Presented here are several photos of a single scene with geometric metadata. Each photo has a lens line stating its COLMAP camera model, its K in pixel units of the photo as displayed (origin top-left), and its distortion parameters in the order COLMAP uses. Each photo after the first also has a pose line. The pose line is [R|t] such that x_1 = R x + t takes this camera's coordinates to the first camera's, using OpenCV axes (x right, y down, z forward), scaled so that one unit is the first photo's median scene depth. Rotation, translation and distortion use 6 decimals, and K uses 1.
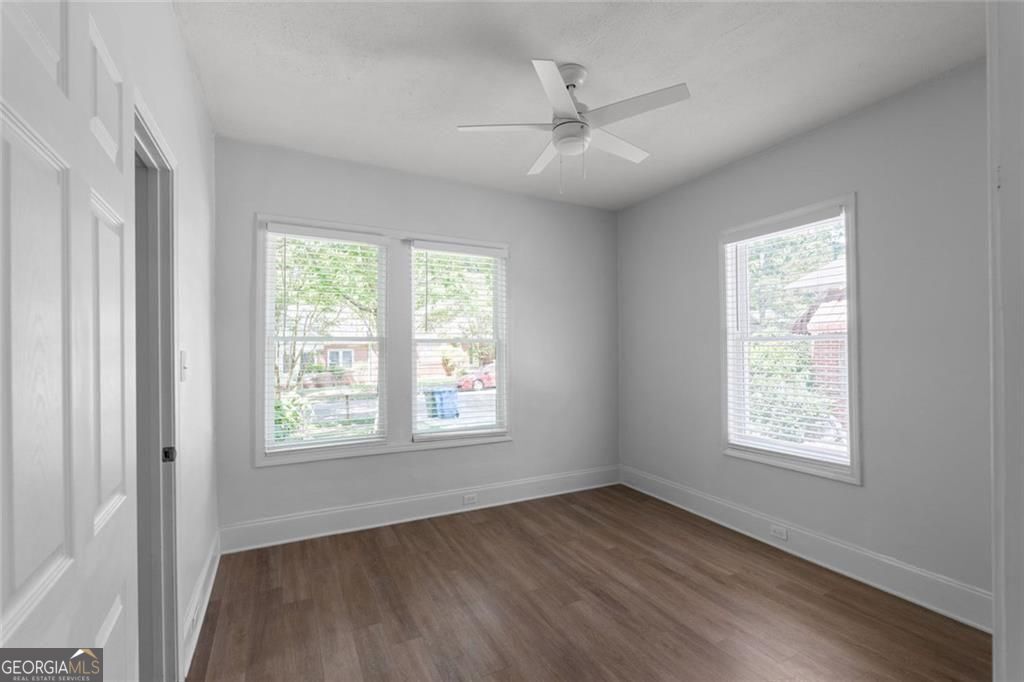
lens RADIAL K [[450.6, 0, 509.6], [0, 450.6, 349.1], [0, 0, 1]] dist [0.000126, 0.001925]
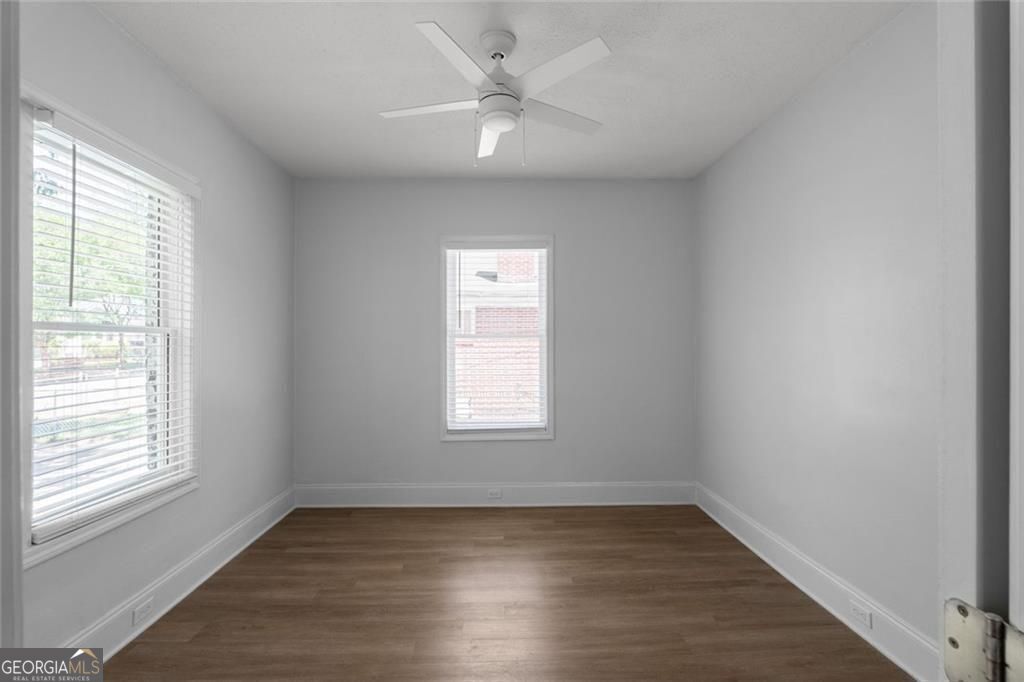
lens RADIAL K [[450.6, 0, 509.9], [0, 450.6, 345.4], [0, 0, 1]] dist [0.000126, 0.001925]
pose [[0.436118, 0.002206, 0.899887, -0.466587], [0.002253, 0.999991, -0.003543, 0.006357], [-0.899887, 0.003573, 0.436109, 0.403693]]
